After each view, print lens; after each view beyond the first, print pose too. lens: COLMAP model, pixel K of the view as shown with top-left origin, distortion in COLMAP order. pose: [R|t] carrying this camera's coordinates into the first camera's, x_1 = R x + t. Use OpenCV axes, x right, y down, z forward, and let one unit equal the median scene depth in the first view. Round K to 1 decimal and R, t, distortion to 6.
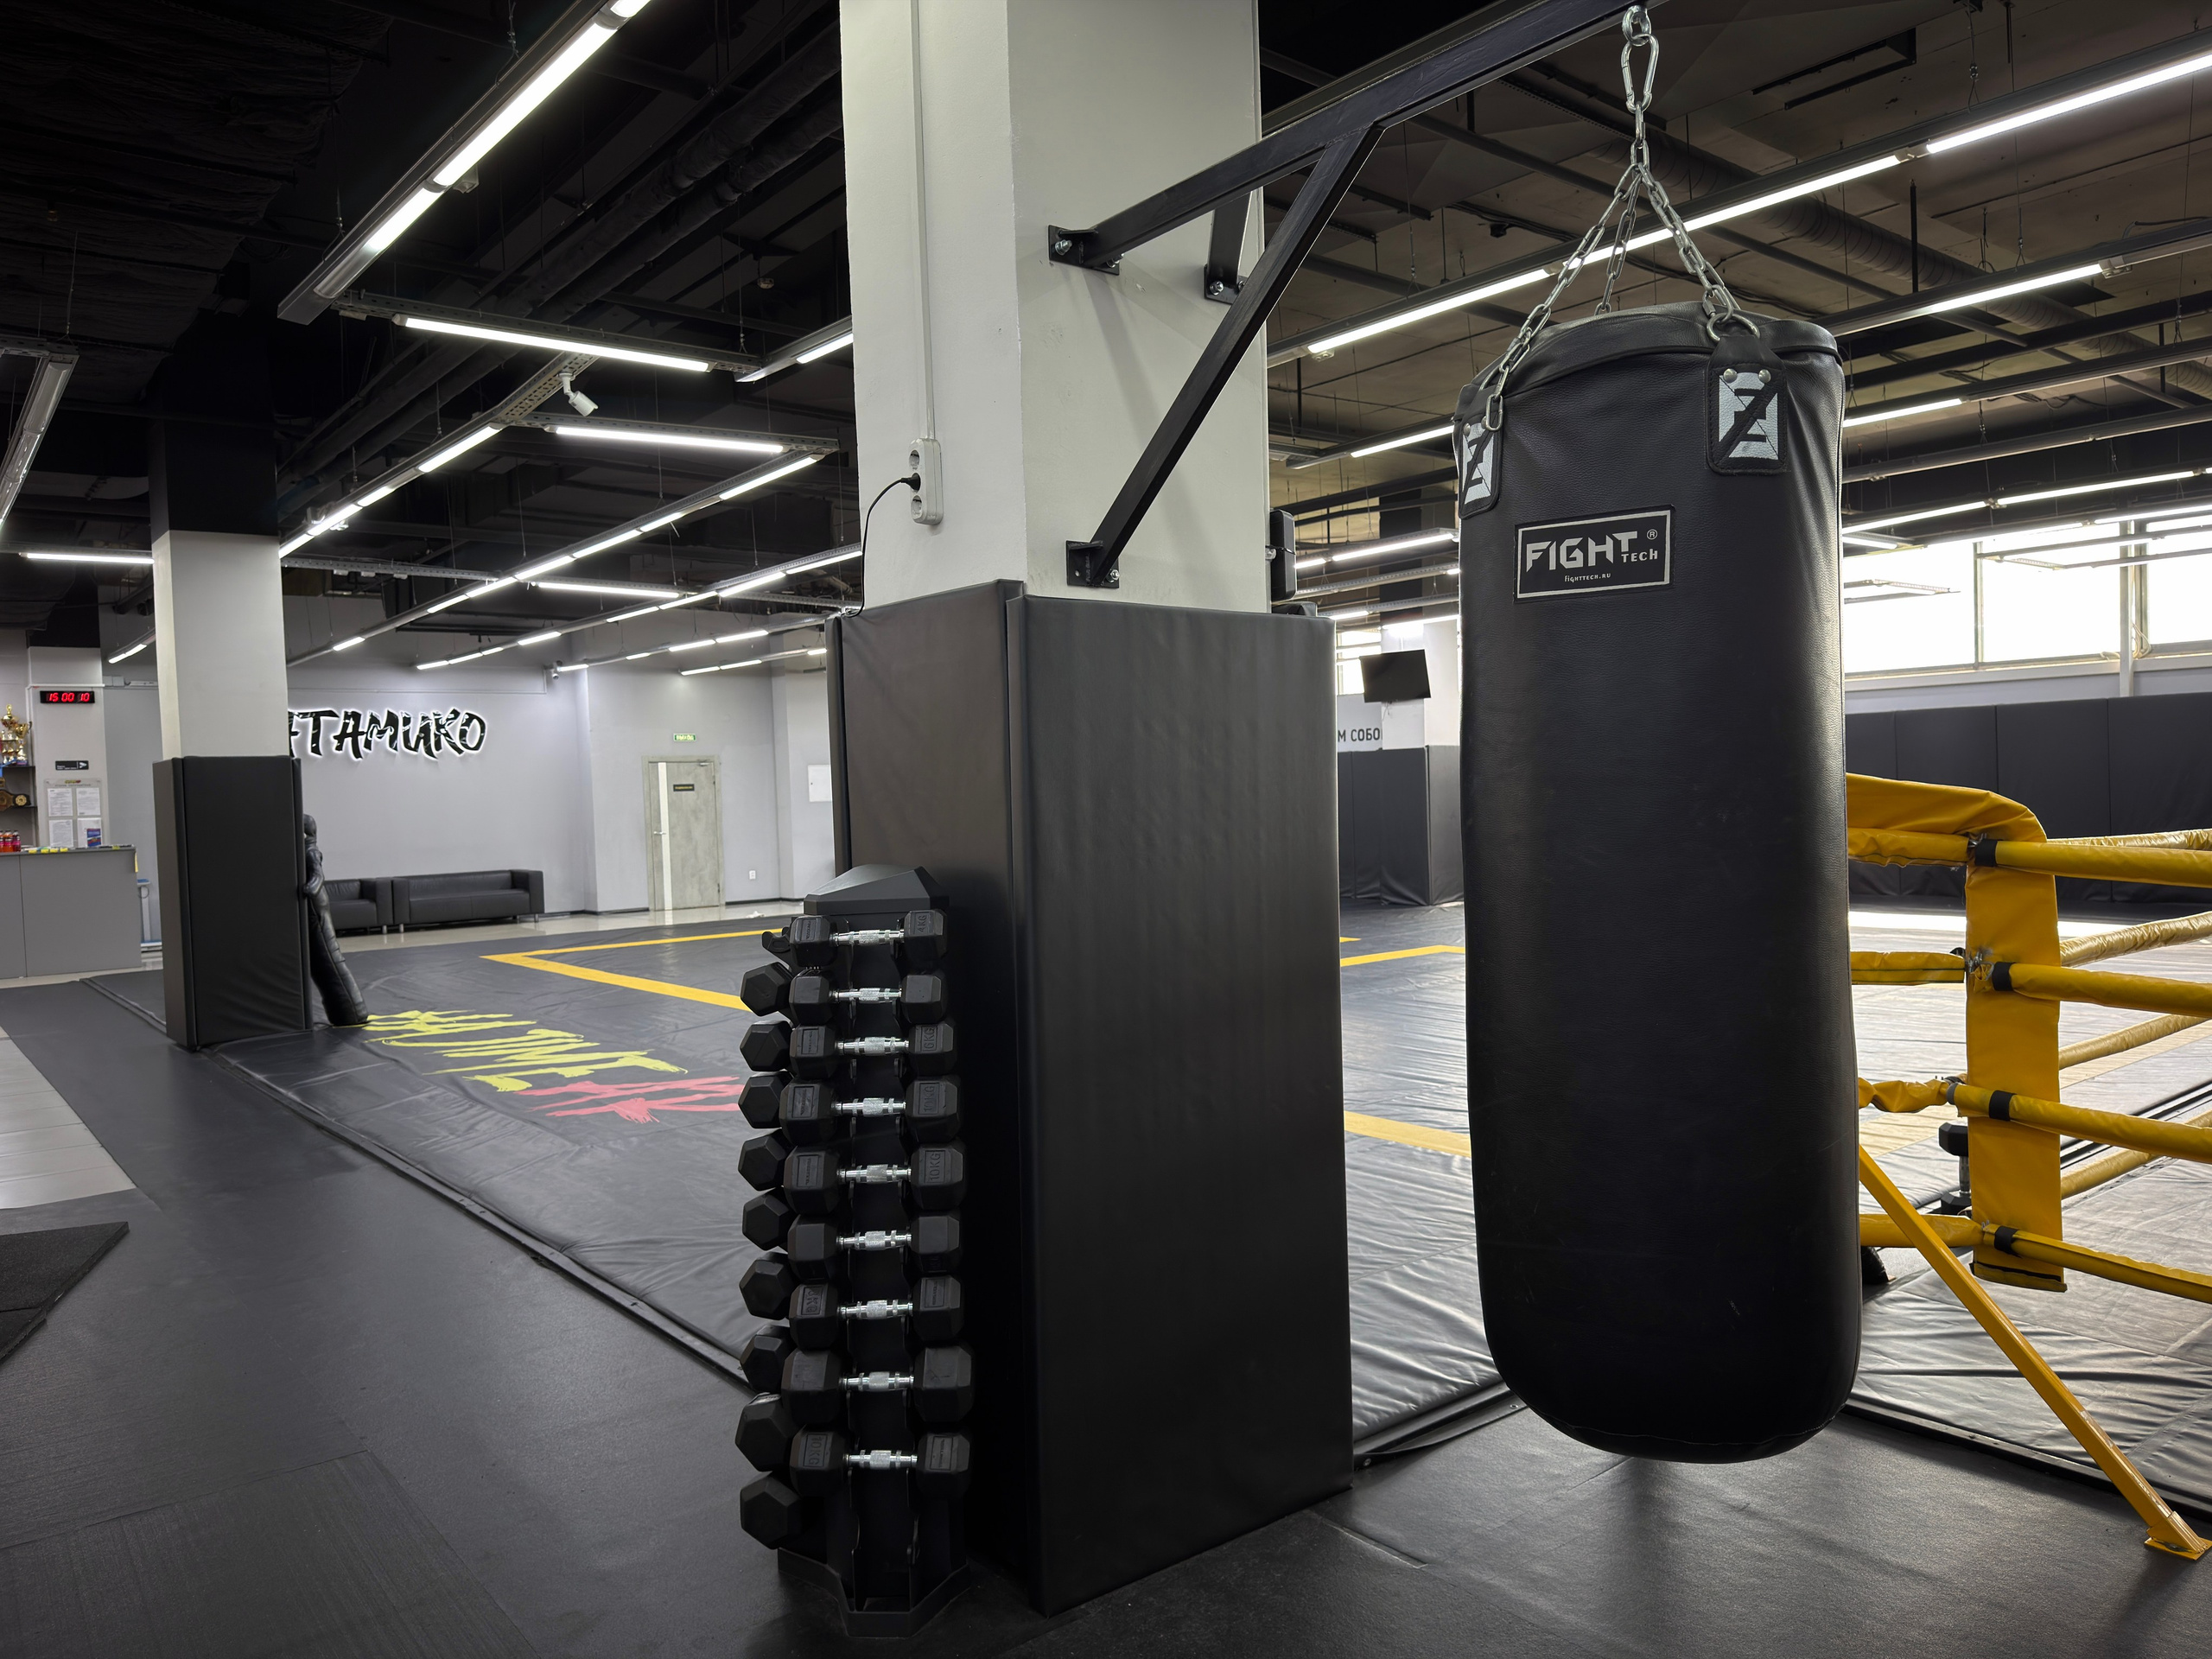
lens RADIAL K [[1573.8, 0, 1106.0], [0, 1573.8, 829.5], [0, 0, 1]] dist [0.048550, -0.054700]
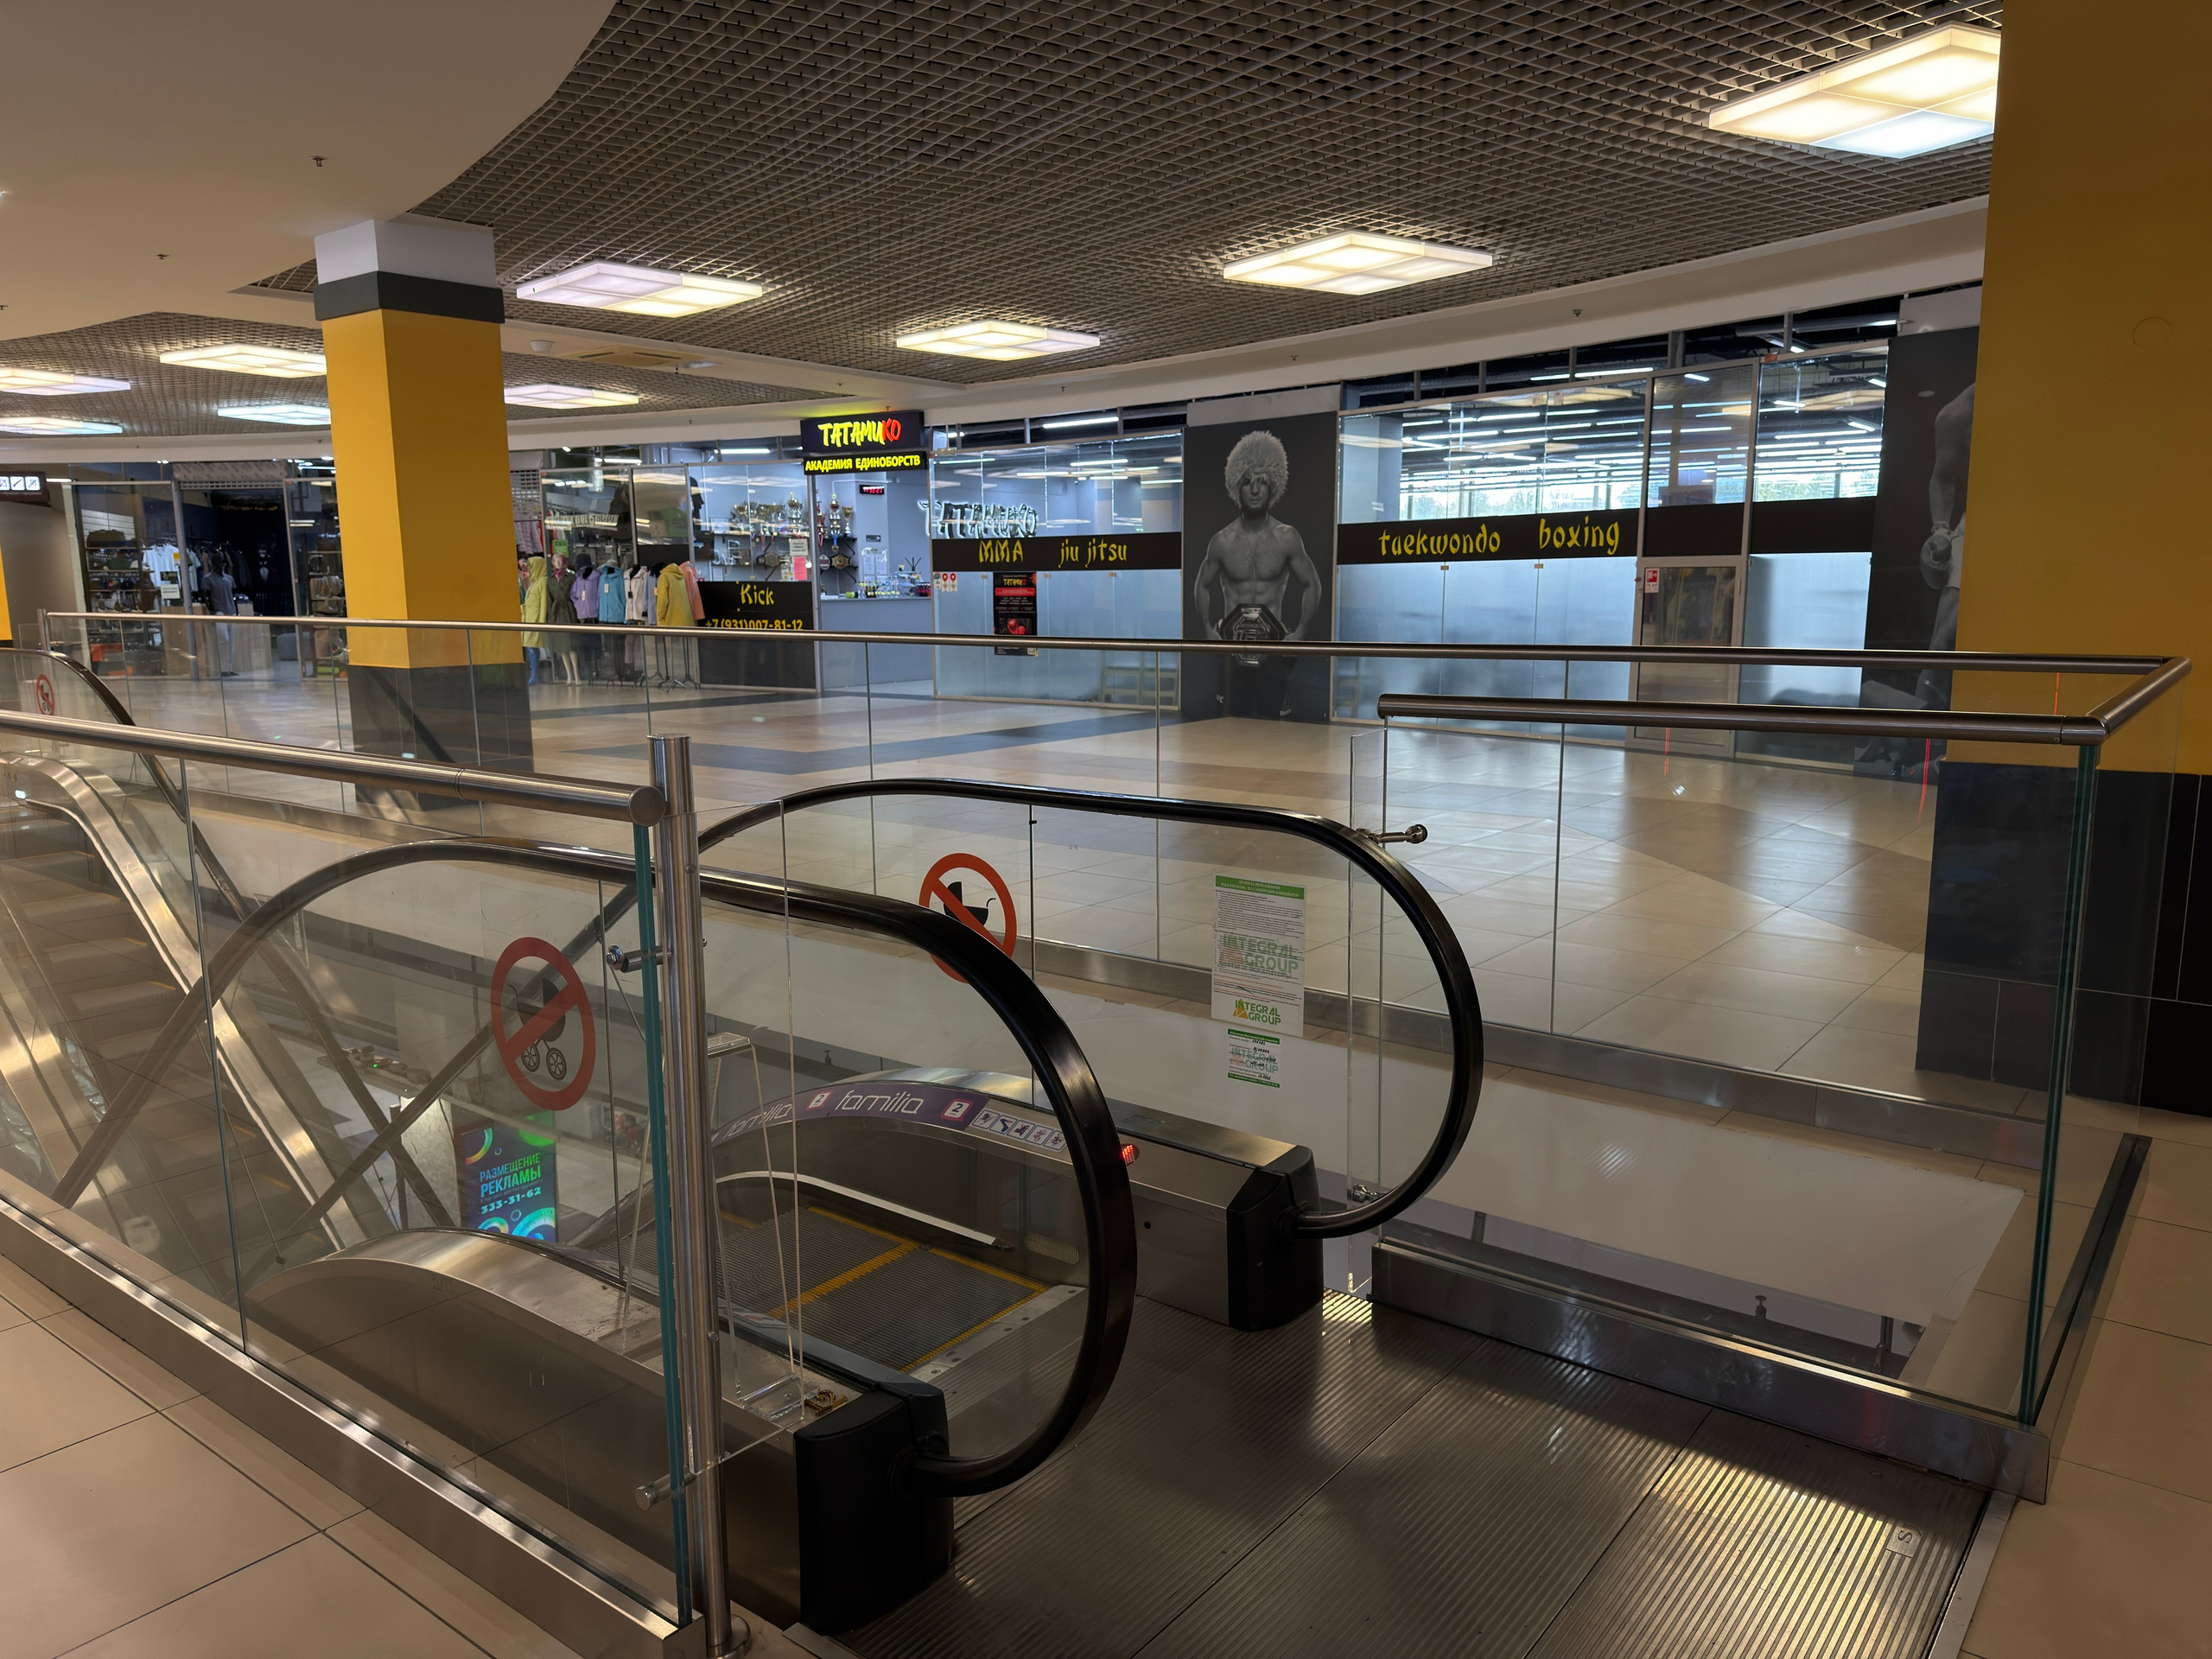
lens RADIAL K [[1538.2, 0, 1121.1], [0, 1538.2, 840.5], [0, 0, 1]] dist [0.130896, -0.197492]
pose [[0.971361, -0.016484, 0.237034, -0.684402], [-0.015444, 0.991101, 0.132214, 0.038206], [-0.237104, -0.132088, 0.962463, -0.406922]]
